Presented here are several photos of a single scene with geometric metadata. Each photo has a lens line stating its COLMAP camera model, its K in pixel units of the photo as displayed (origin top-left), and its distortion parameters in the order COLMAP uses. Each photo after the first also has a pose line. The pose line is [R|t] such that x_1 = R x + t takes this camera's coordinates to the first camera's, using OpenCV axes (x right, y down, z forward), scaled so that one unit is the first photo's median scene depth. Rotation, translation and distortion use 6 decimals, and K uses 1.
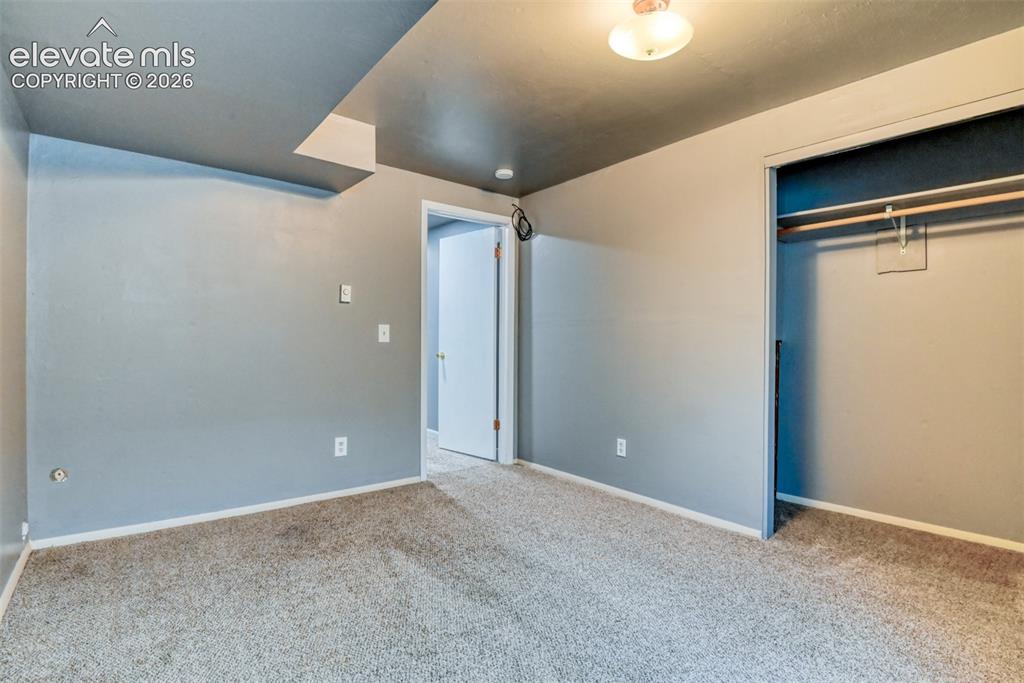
lens RADIAL K [[503.6, 0, 511.0], [0, 503.6, 346.4], [0, 0, 1]] dist [-0.024319, -0.003150]
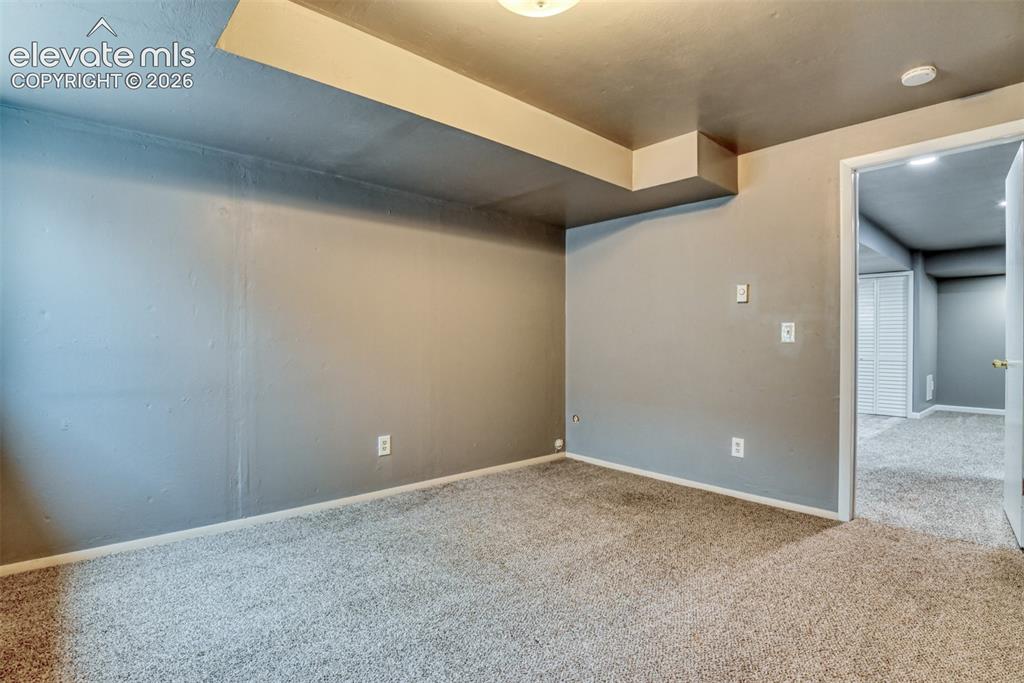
lens RADIAL K [[503.6, 0, 512.0], [0, 503.6, 339.8], [0, 0, 1]] dist [-0.024319, -0.003150]
pose [[0.036616, -0.011002, -0.999269, 0.646109], [-0.008966, 0.999896, -0.011338, 0.001661], [0.999289, 0.009374, 0.036513, 0.518334]]
